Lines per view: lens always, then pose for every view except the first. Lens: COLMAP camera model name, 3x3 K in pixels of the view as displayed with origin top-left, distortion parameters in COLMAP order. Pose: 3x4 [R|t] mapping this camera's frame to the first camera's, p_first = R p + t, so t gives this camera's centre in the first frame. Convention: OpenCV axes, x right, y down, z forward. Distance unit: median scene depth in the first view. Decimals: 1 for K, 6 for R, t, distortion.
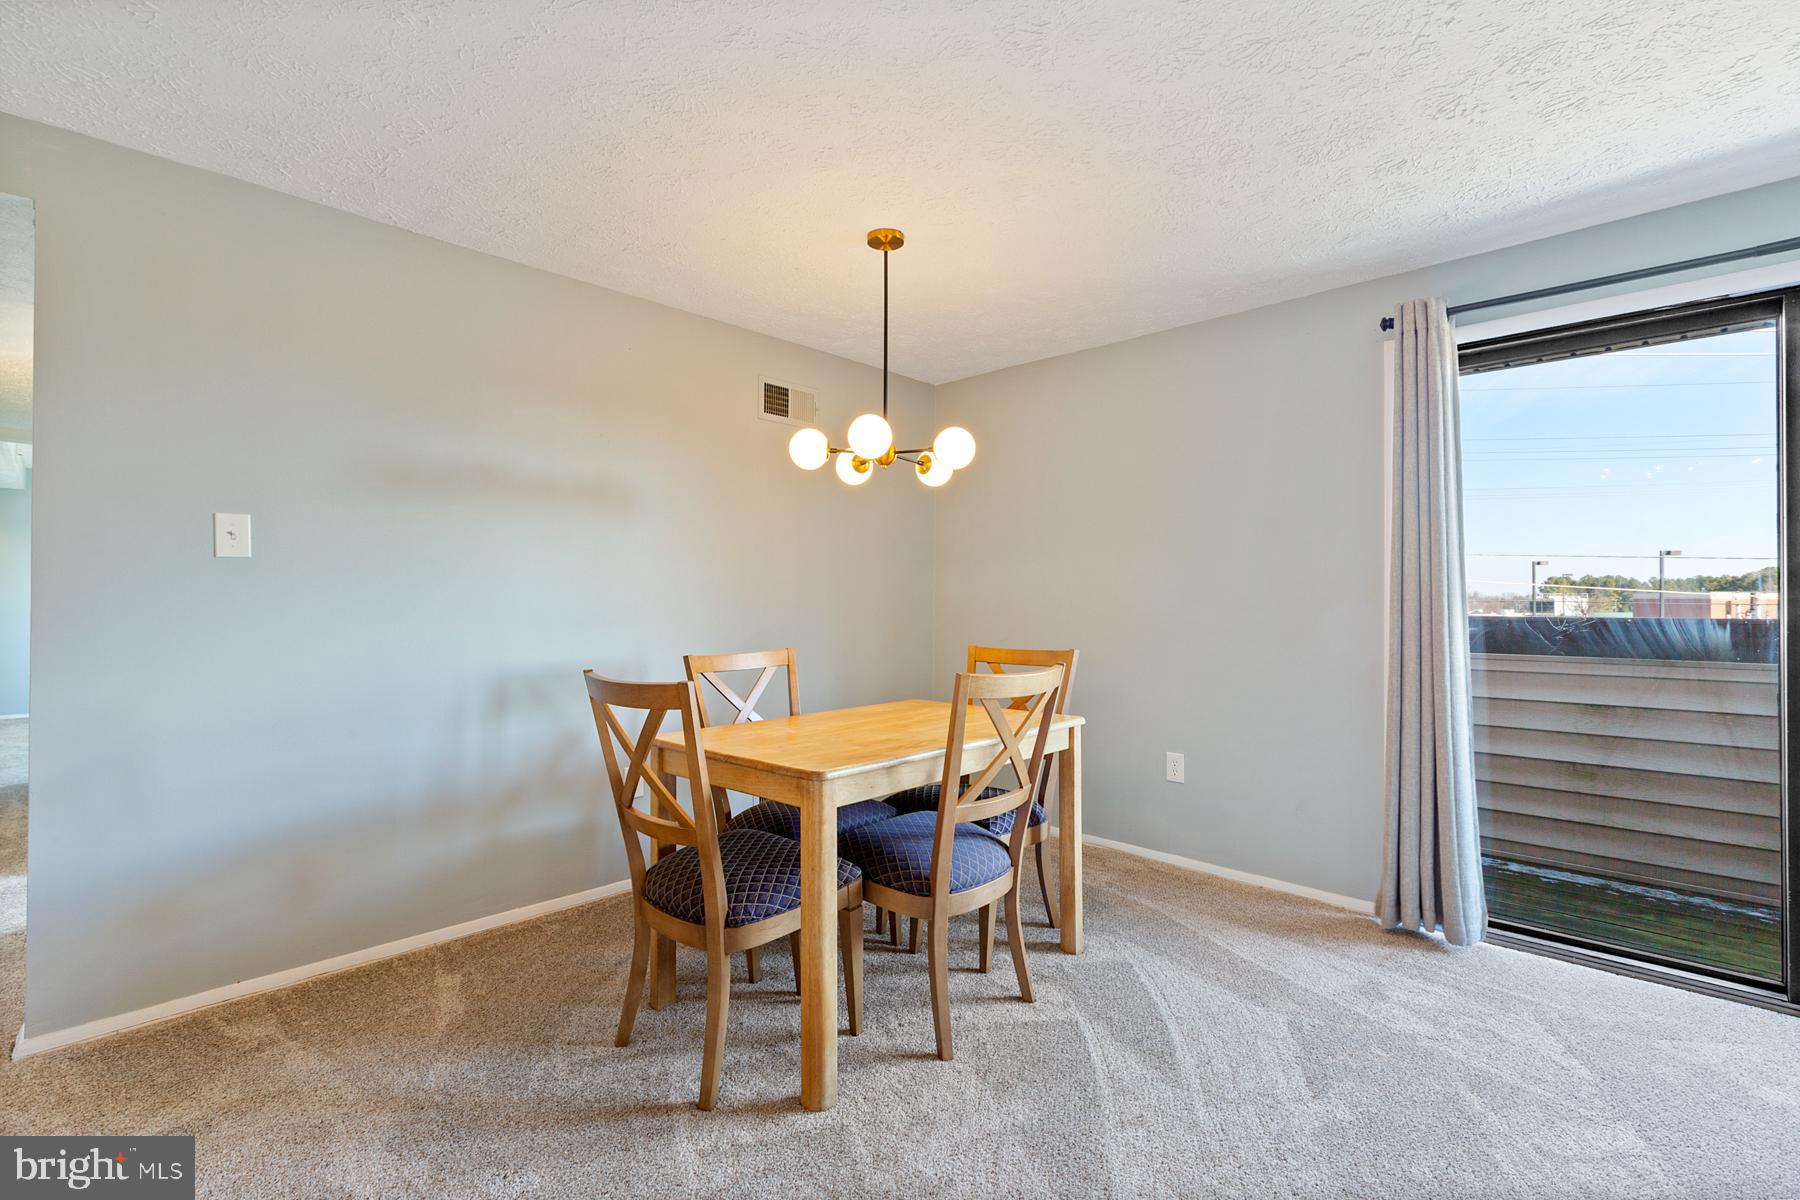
lens RADIAL K [[836.1, 0, 889.4], [0, 836.1, 615.8], [0, 0, 1]] dist [-0.001766, -0.000597]
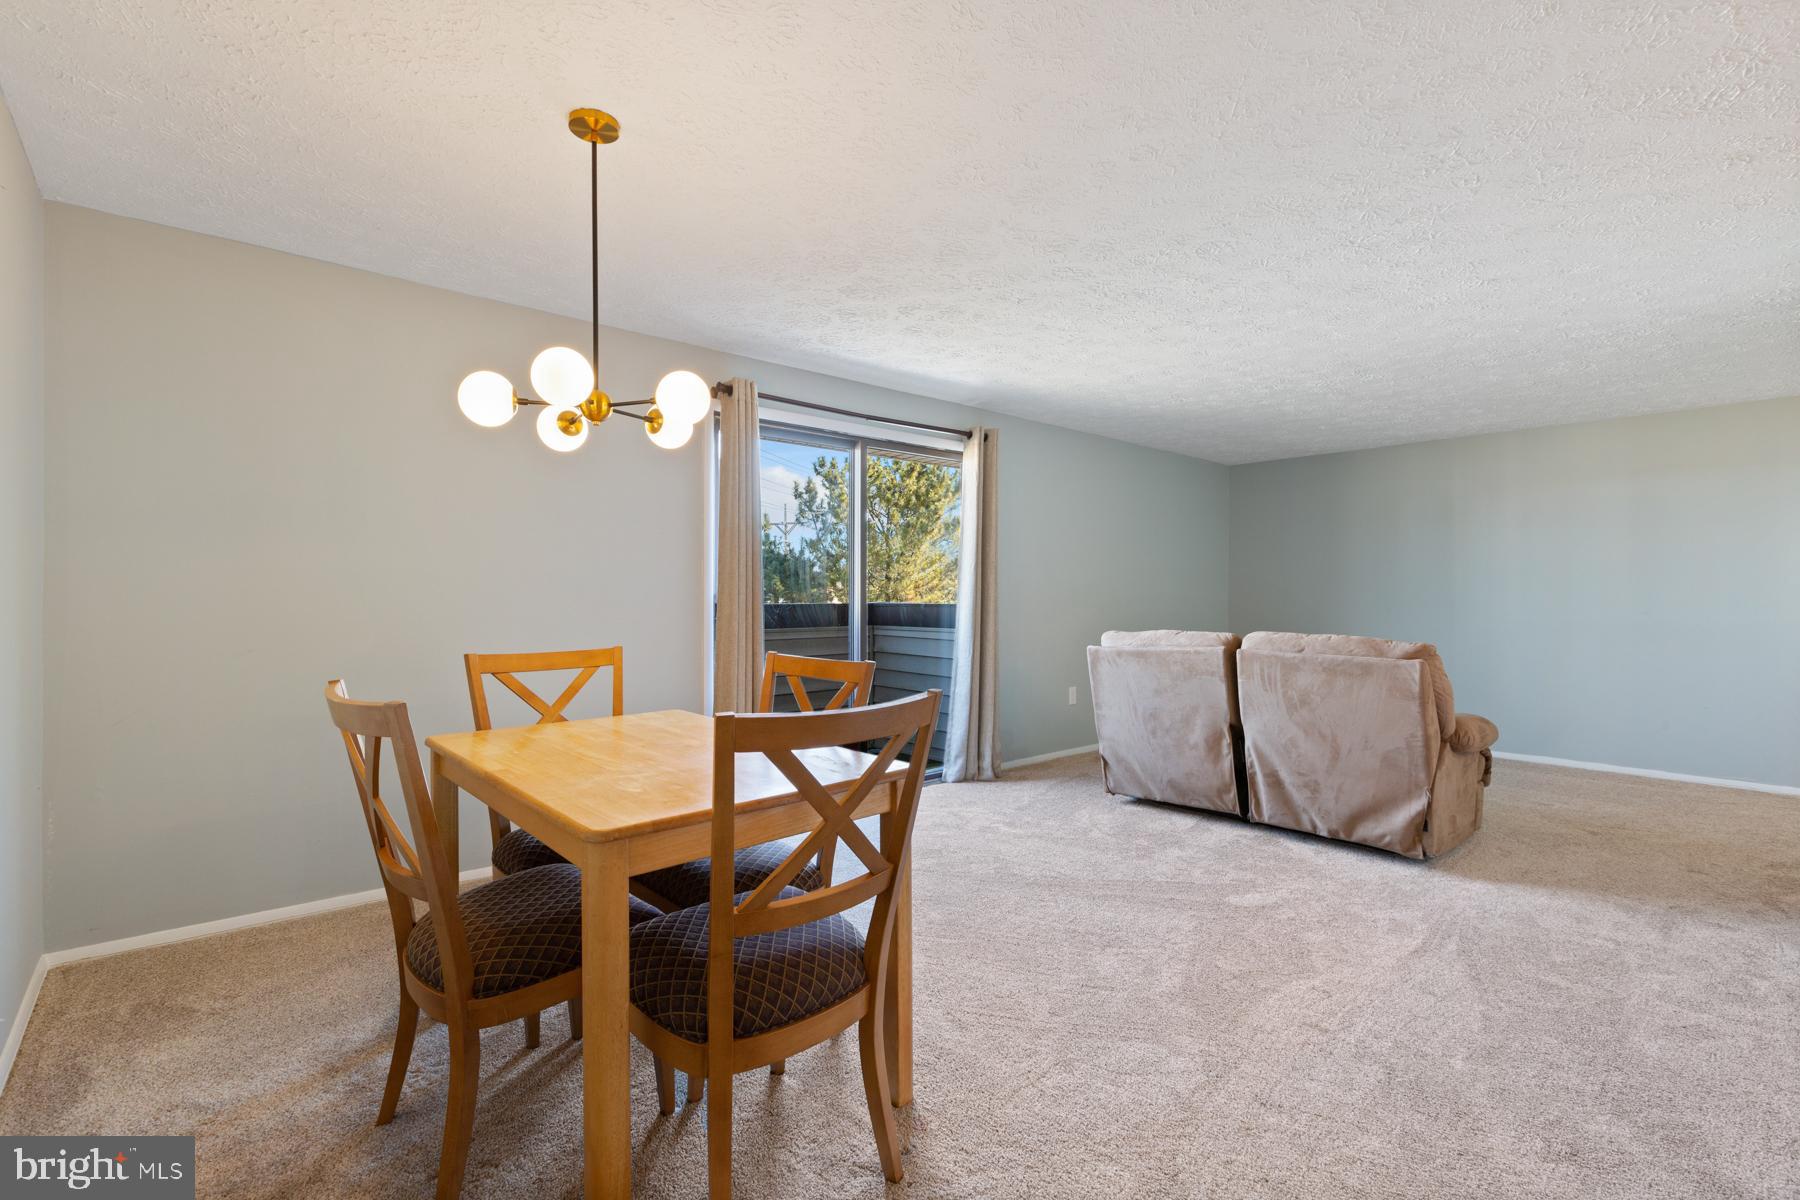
lens RADIAL K [[793.0, 0, 923.9], [0, 793.0, 604.9], [0, 0, 1]] dist [0.001085, 0.000072]
pose [[0.059855, -0.020220, 0.998002, -0.713221], [0.000502, 0.999795, 0.020226, -0.028716], [-0.998207, -0.000710, 0.059853, 0.651977]]
